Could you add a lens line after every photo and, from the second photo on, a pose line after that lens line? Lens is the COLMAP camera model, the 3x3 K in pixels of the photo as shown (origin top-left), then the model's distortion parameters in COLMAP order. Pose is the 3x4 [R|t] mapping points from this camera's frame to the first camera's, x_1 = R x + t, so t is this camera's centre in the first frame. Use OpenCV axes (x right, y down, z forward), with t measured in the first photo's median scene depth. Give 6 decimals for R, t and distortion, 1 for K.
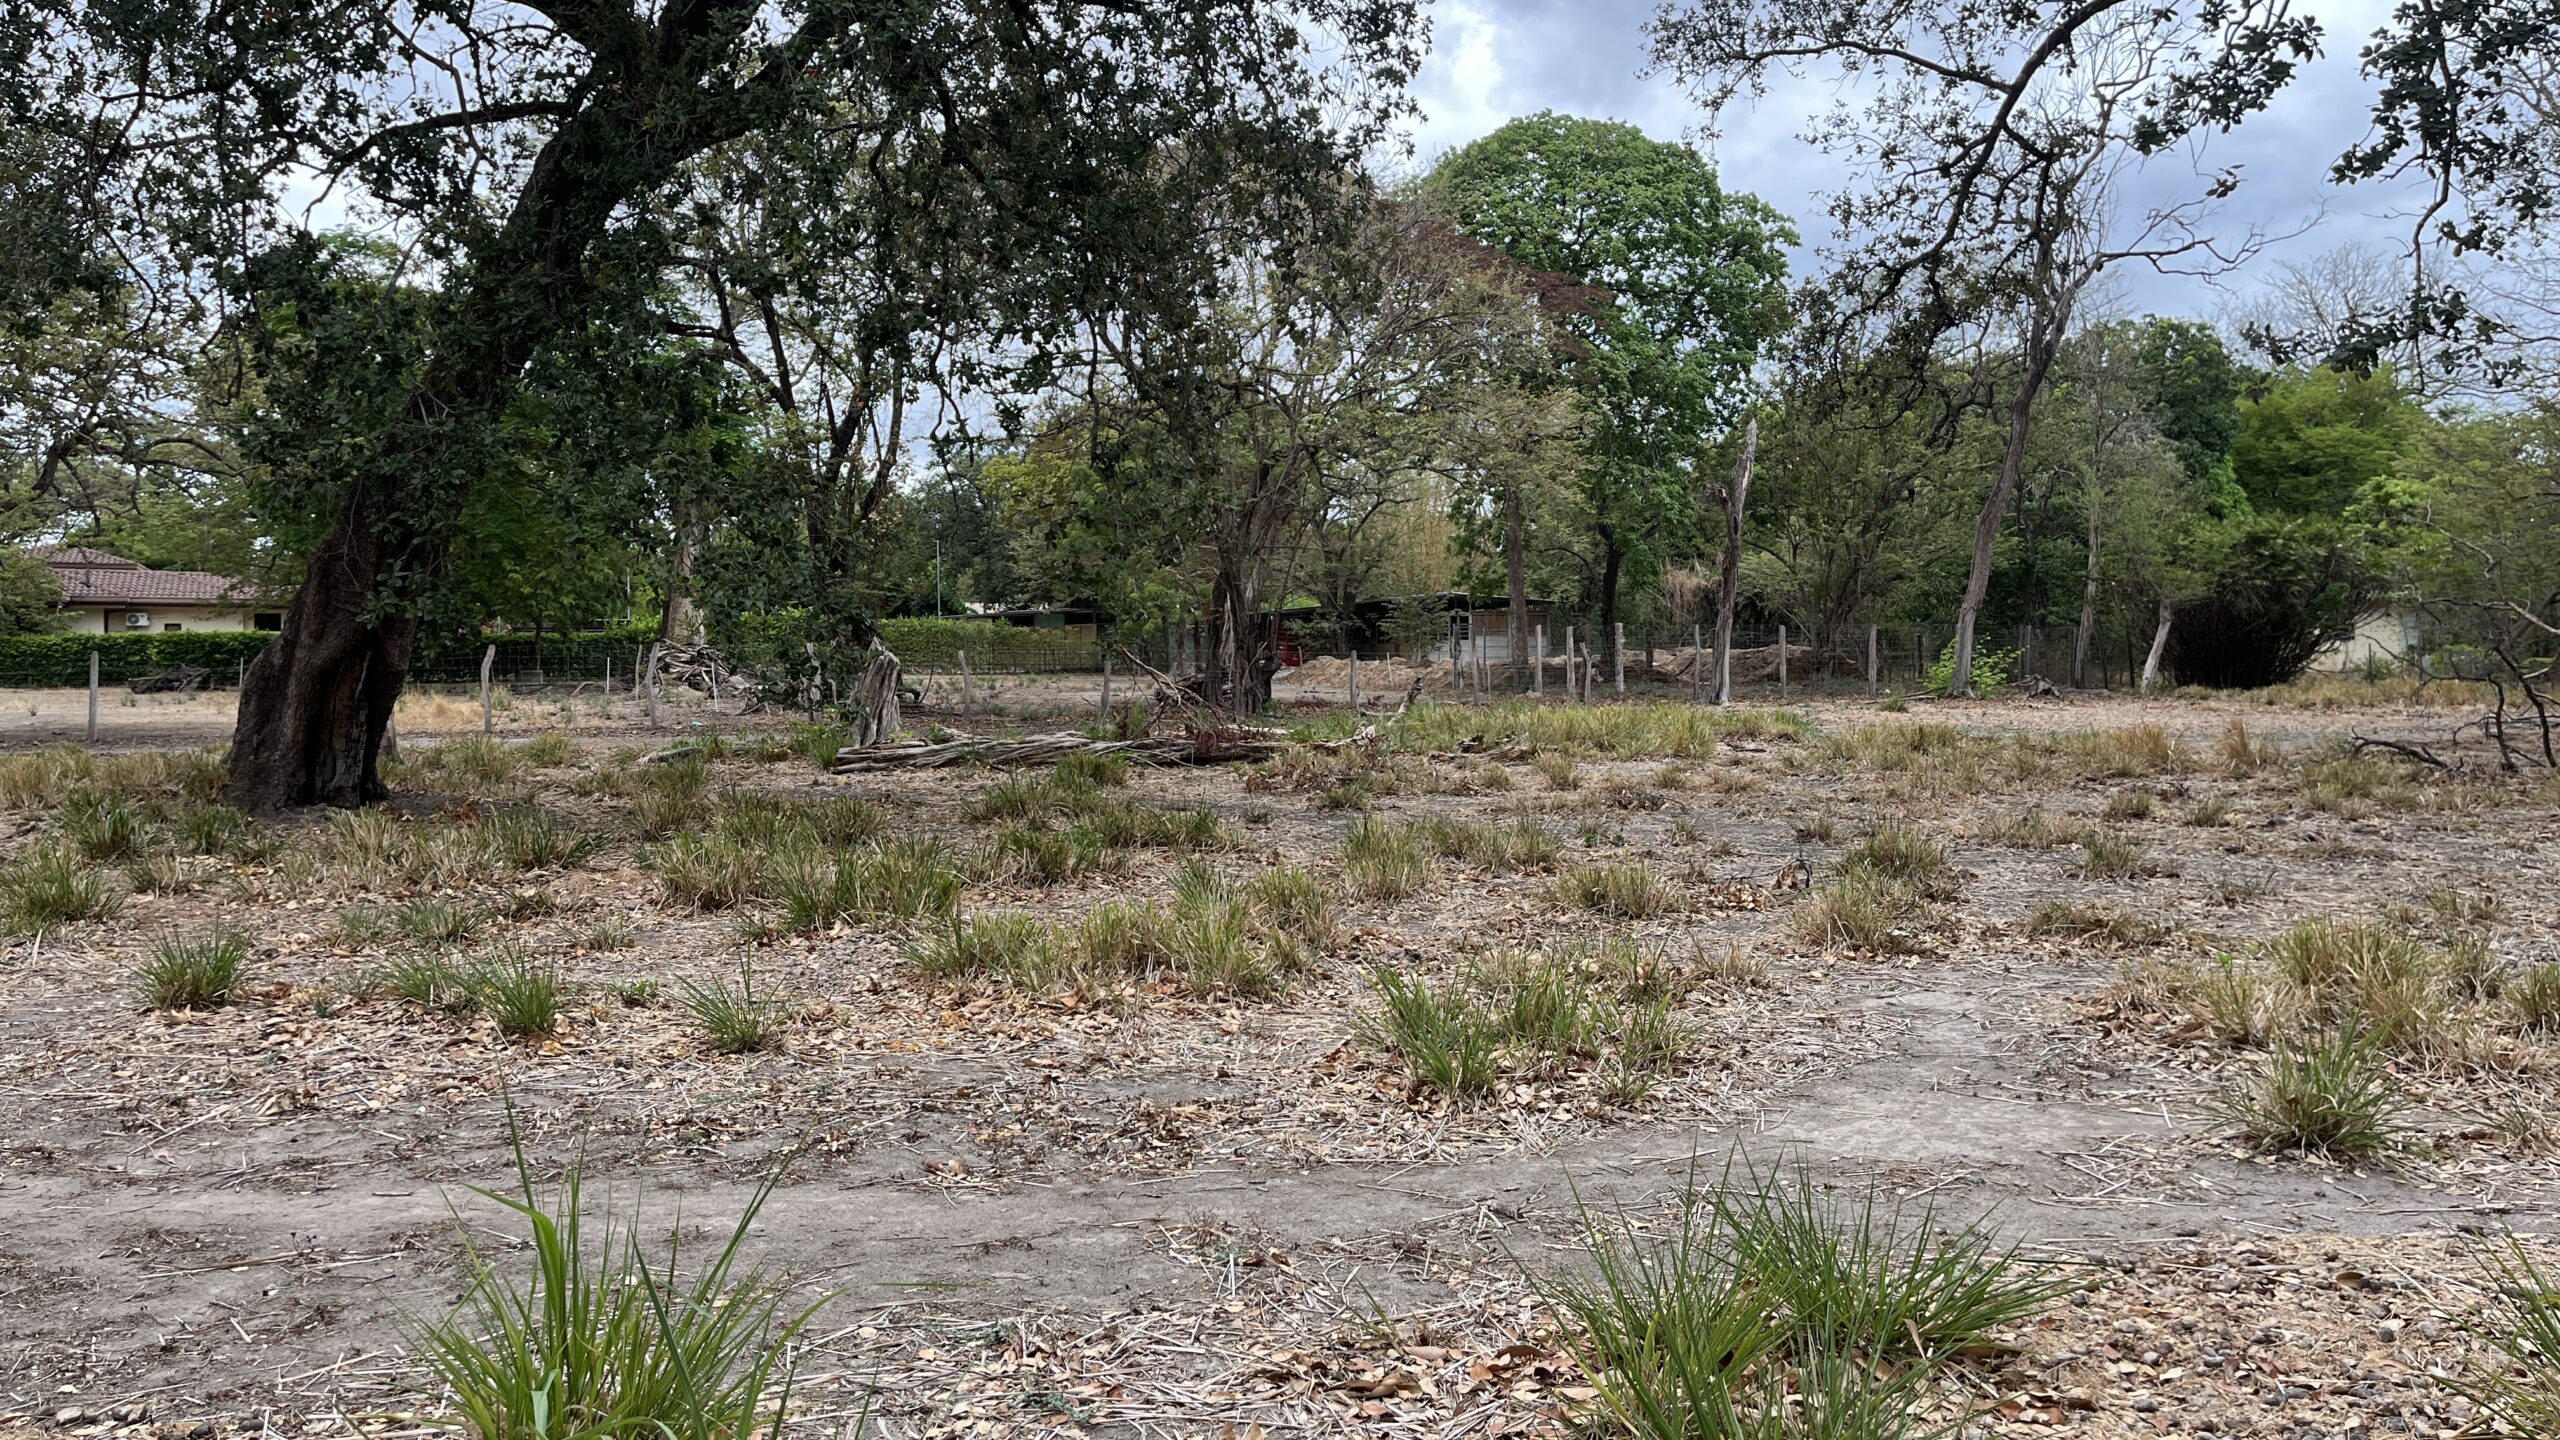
lens RADIAL K [[1972.9, 0, 1279.6], [0, 1972.9, 723.9], [0, 0, 1]] dist [-0.006157, -0.003354]
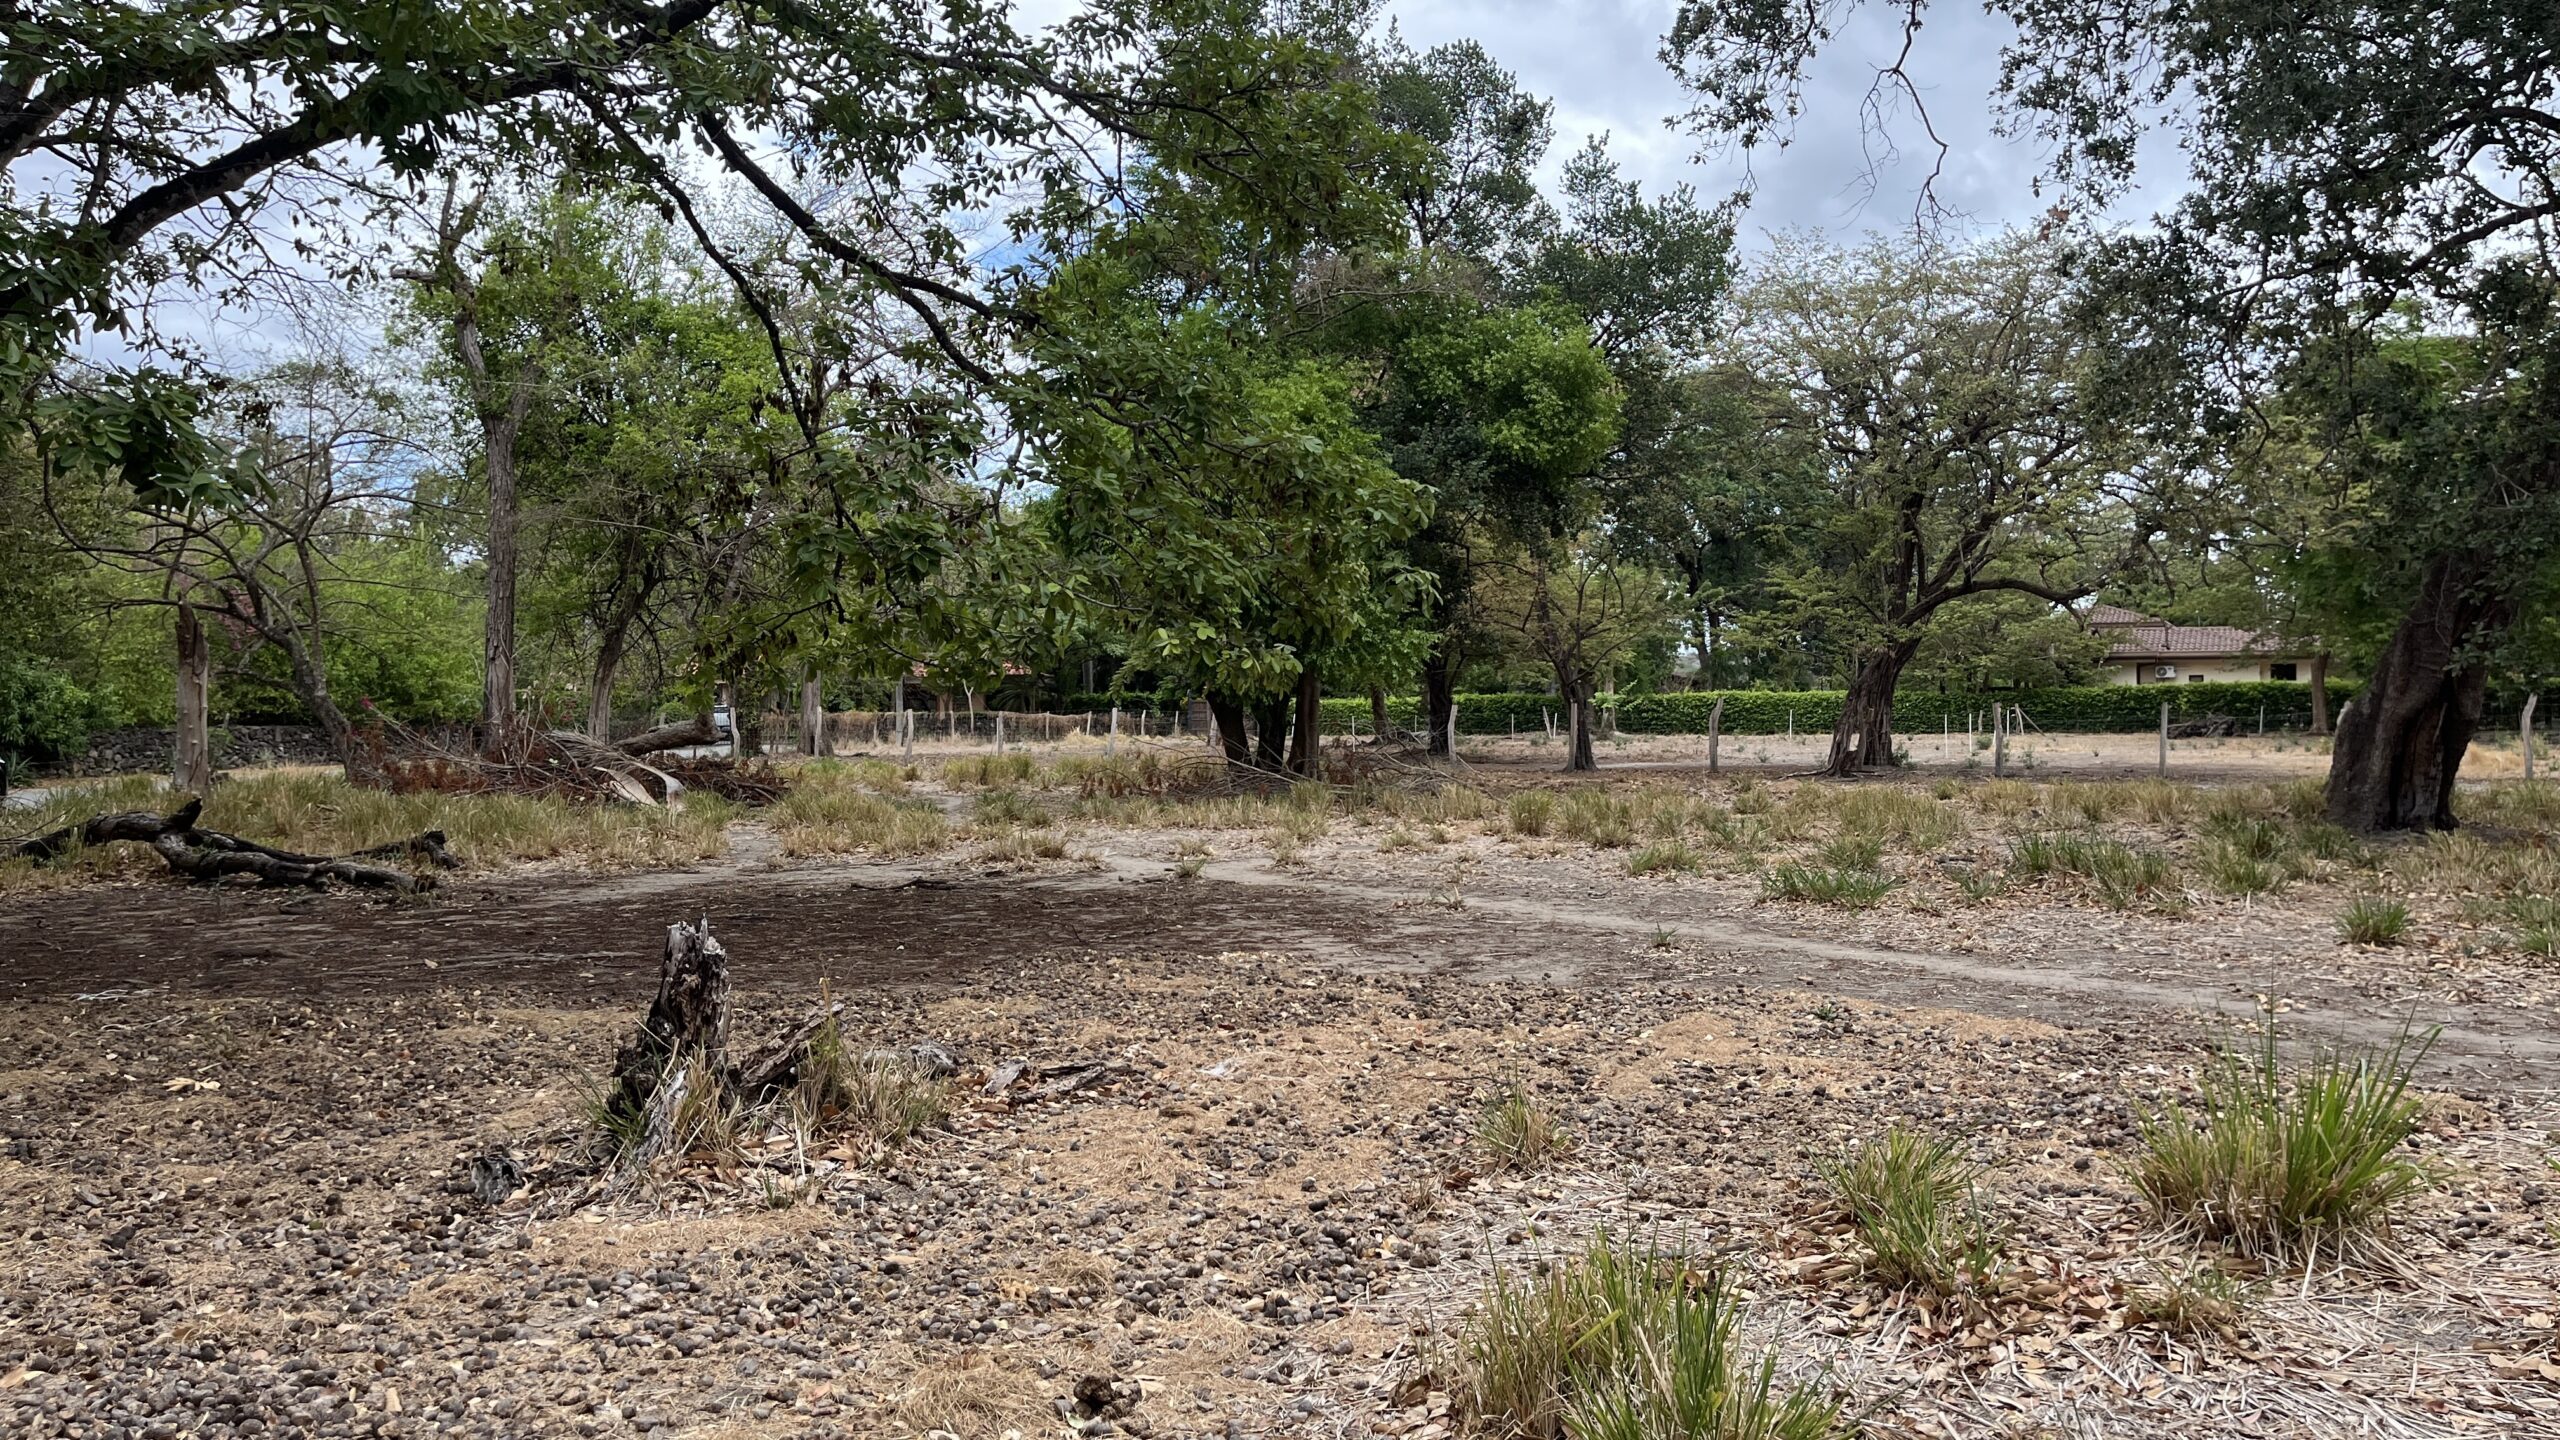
lens RADIAL K [[1972.9, 0, 1281.3], [0, 1972.9, 736.9], [0, 0, 1]] dist [-0.006157, -0.003354]
pose [[0.591137, 0.007796, -0.806534, 0.028431], [-0.022200, 0.999732, -0.006608, 0.002893], [0.806266, 0.021811, 0.591151, -0.098761]]
